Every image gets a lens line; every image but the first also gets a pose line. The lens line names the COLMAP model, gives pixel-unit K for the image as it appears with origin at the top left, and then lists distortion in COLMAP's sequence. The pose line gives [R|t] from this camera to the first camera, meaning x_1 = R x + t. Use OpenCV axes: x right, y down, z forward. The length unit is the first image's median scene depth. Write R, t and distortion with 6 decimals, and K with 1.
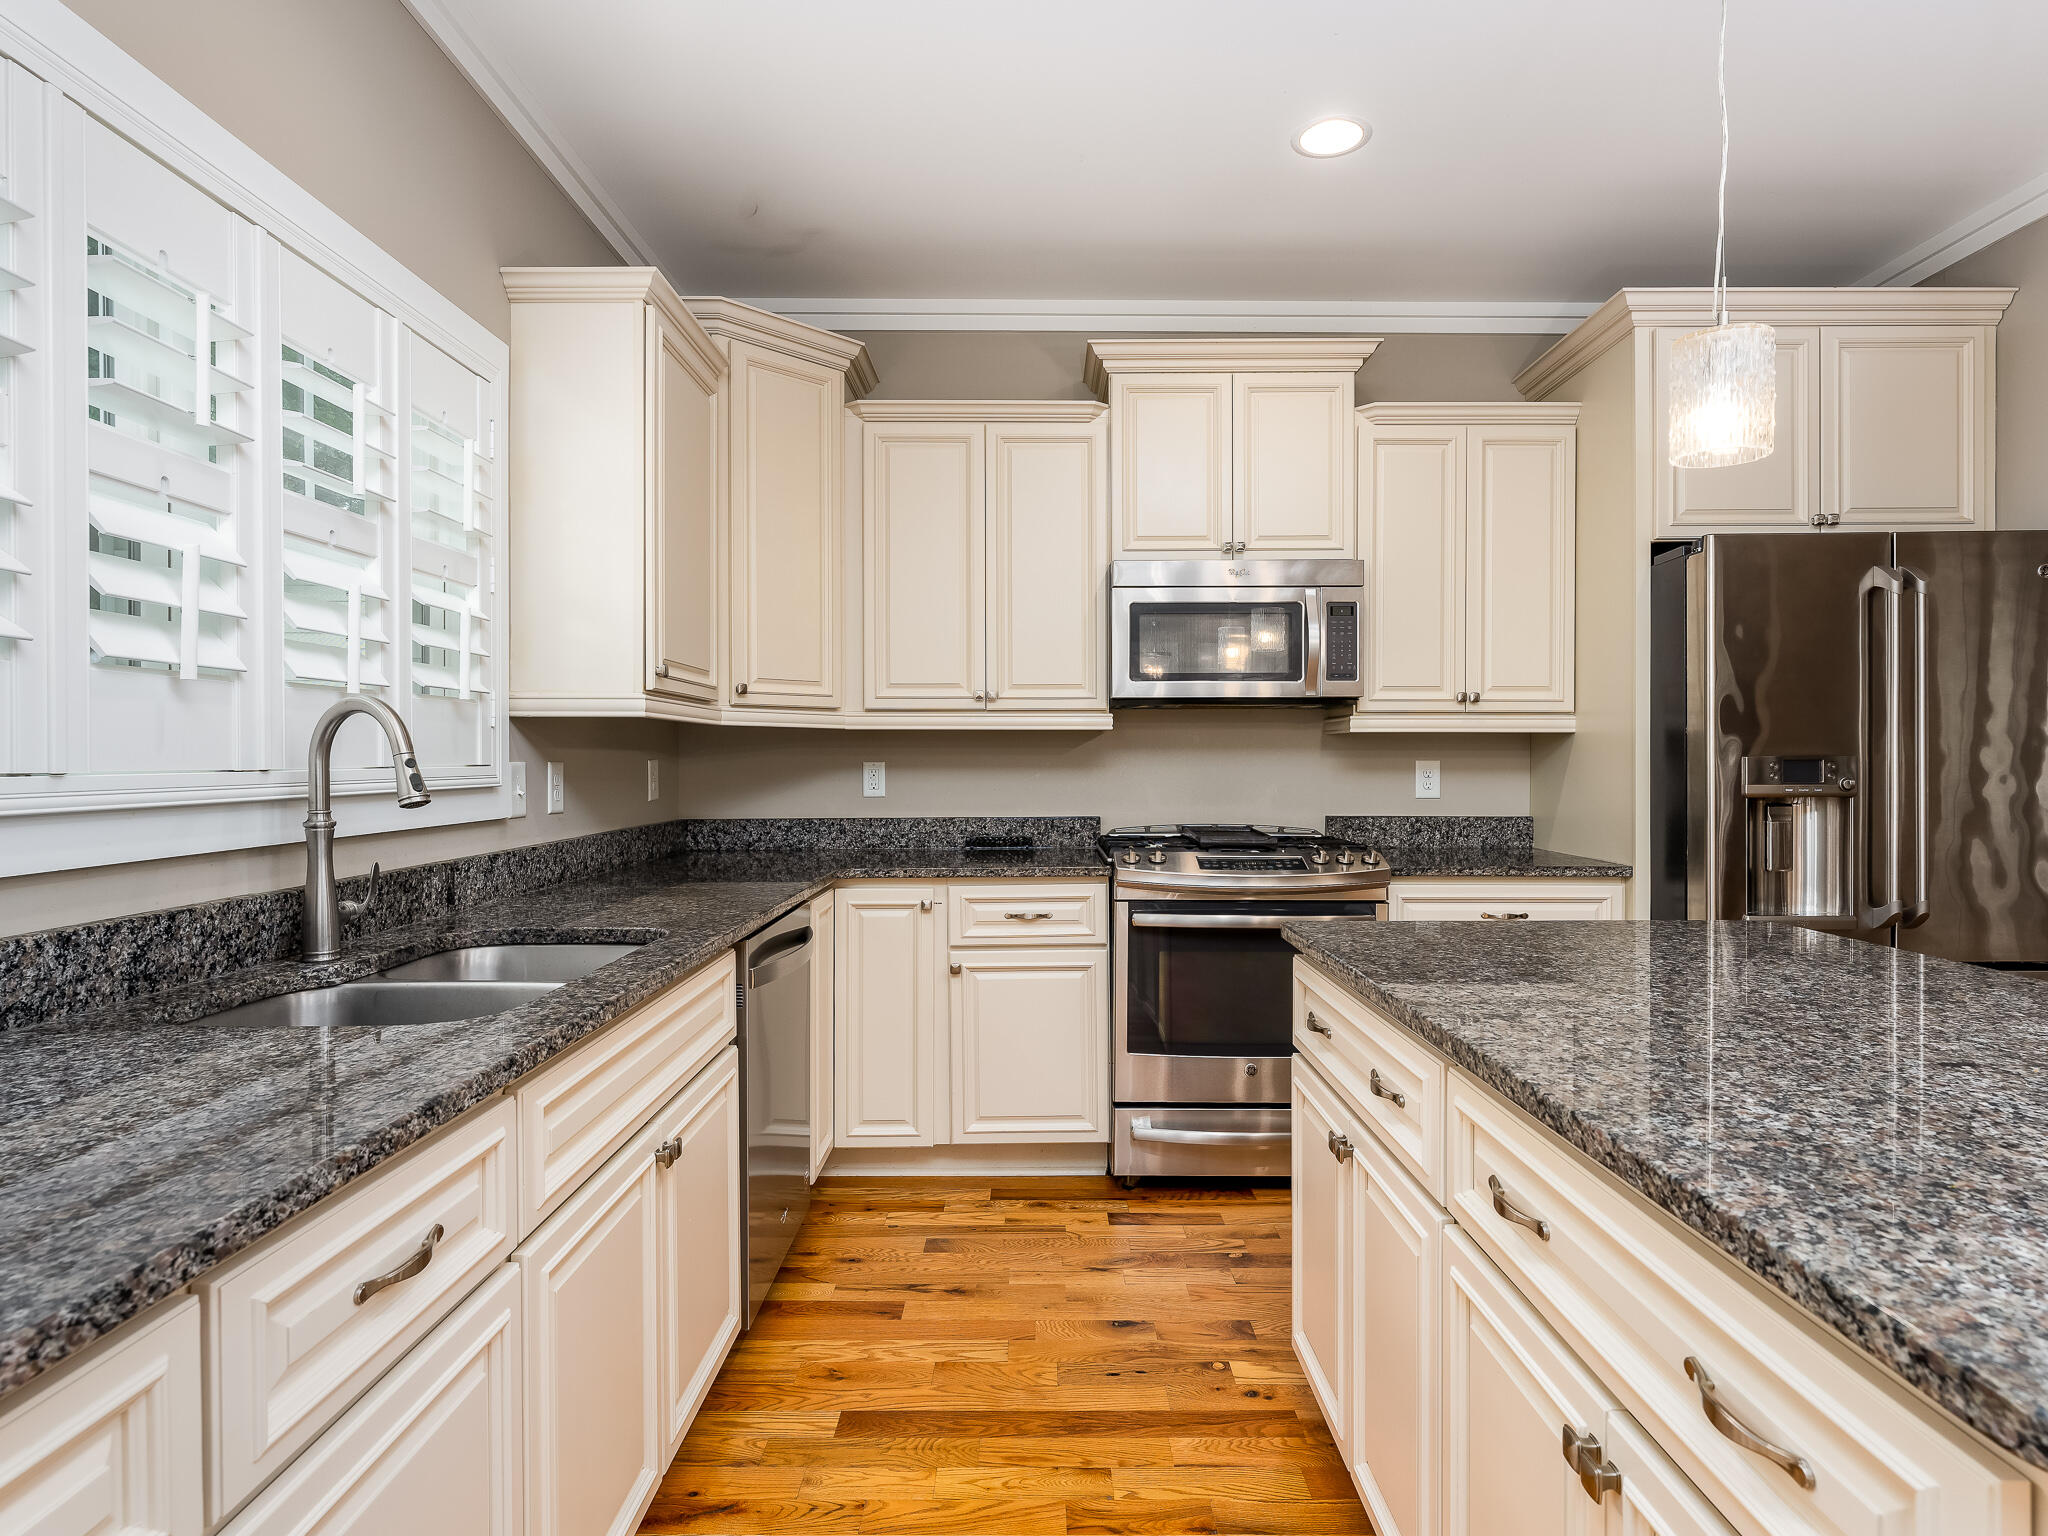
lens RADIAL K [[1202.6, 0, 1037.4], [0, 1202.6, 753.5], [0, 0, 1]] dist [-0.000270, -0.001182]
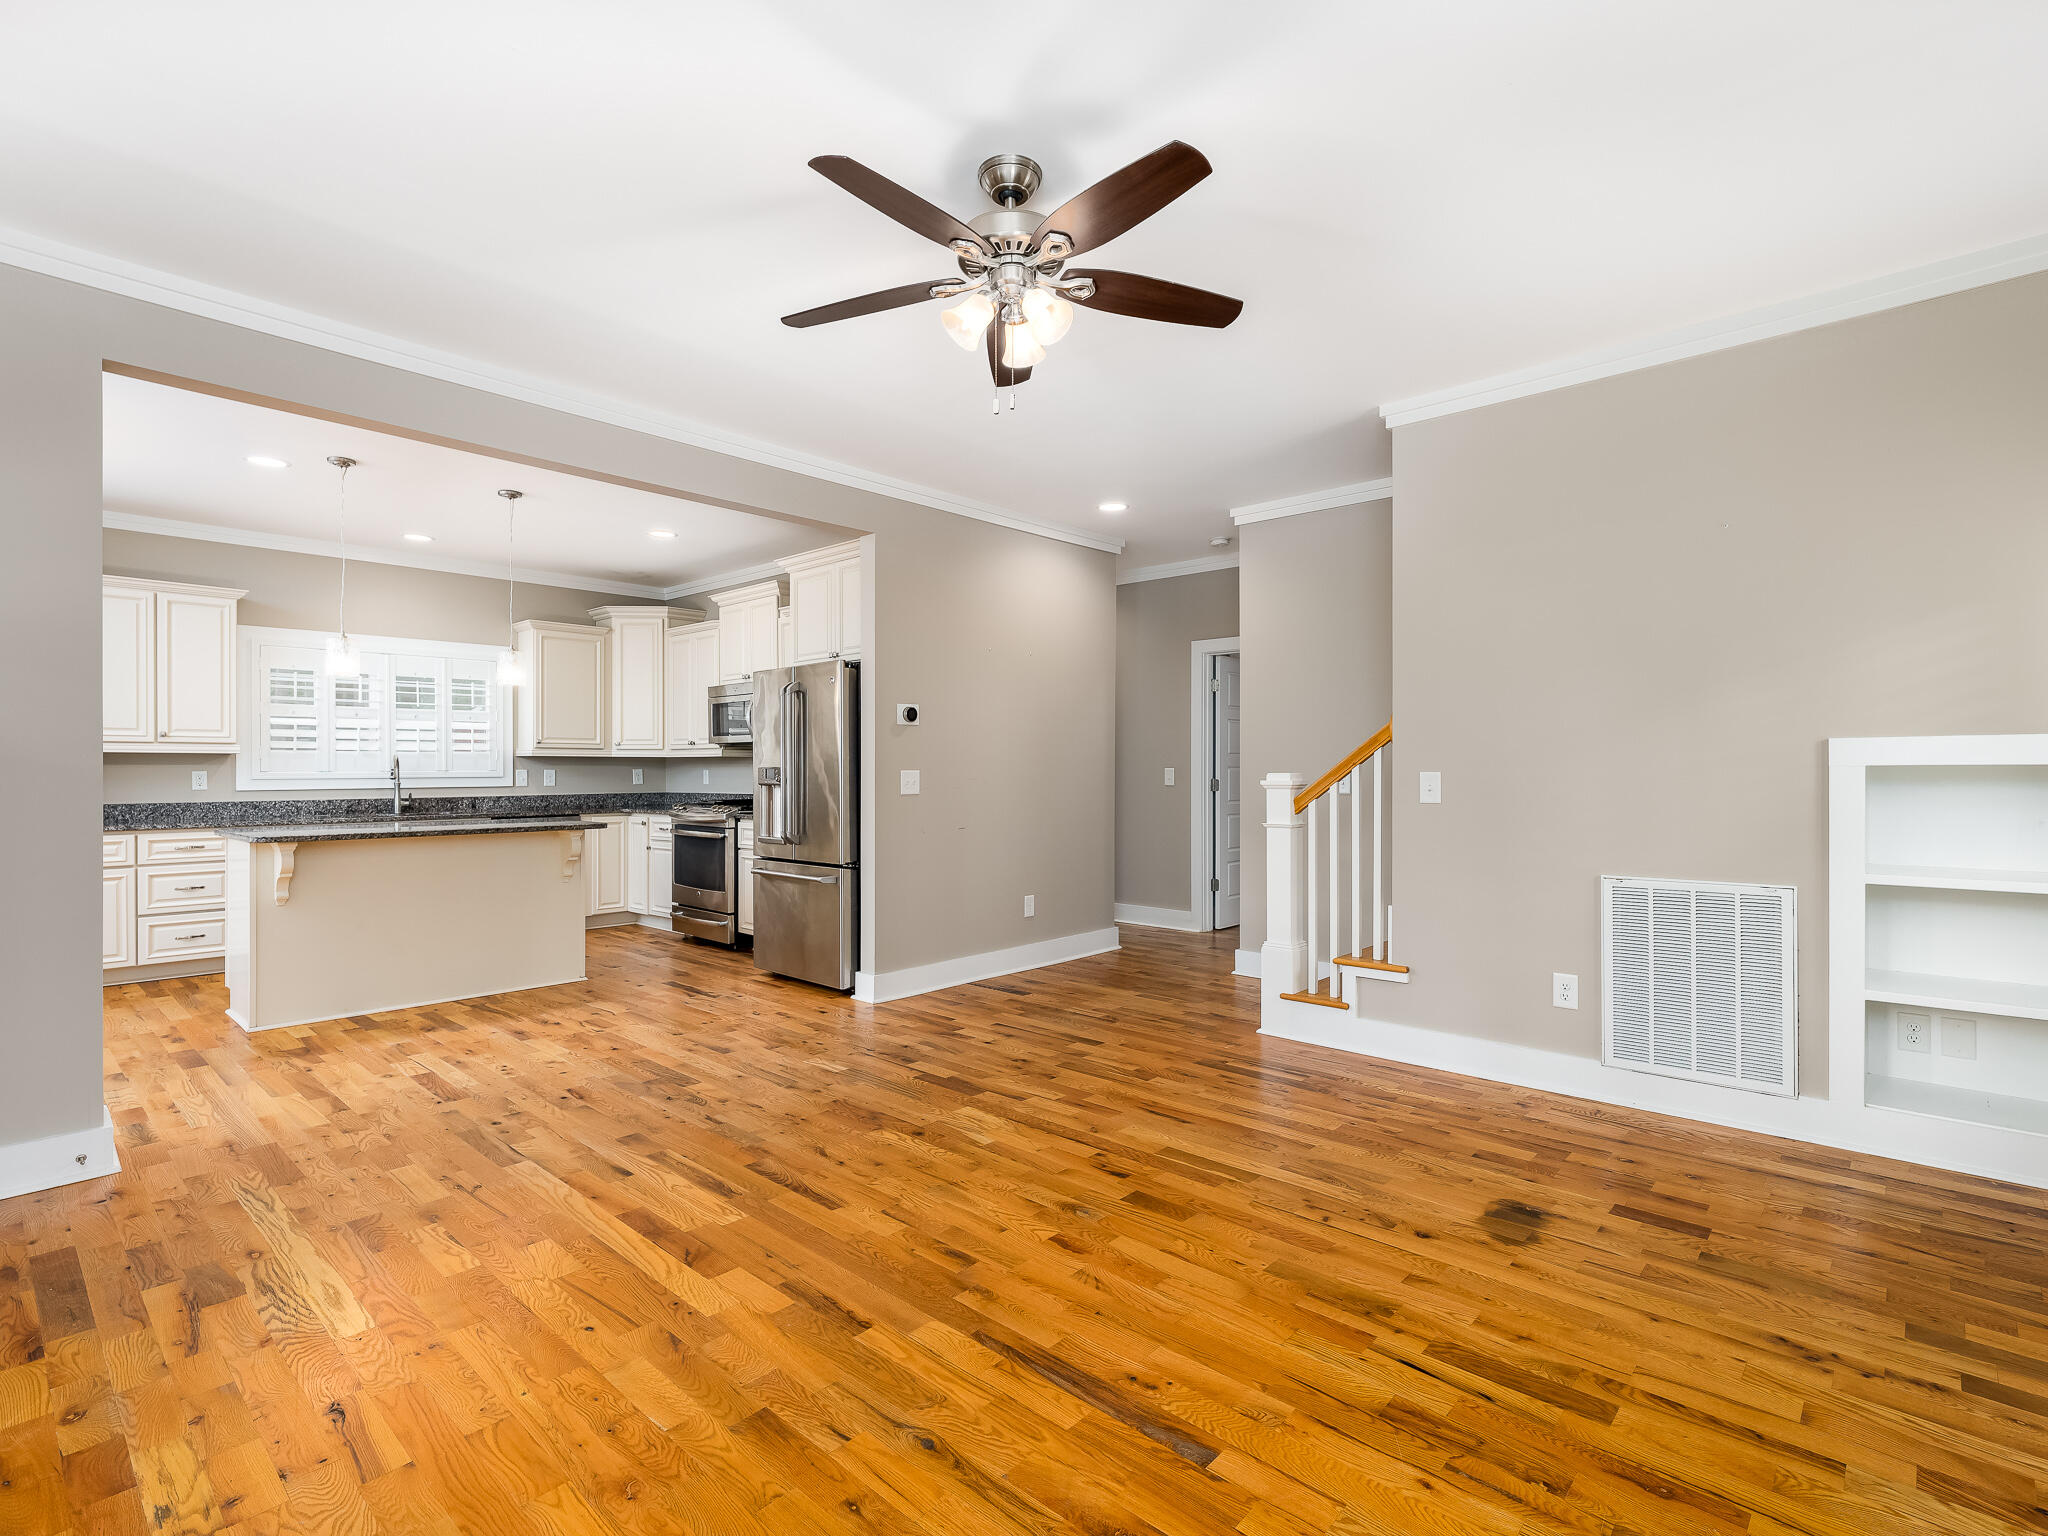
lens RADIAL K [[1001.2, 0, 1036.6], [0, 1001.2, 771.6], [0, 0, 1]] dist [0.002010, -0.003301]
pose [[0.733739, 0.000513, -0.679431, 2.098265], [0.004364, 0.999976, 0.005468, 0.003543], [0.679417, -0.006977, 0.733719, -0.043772]]
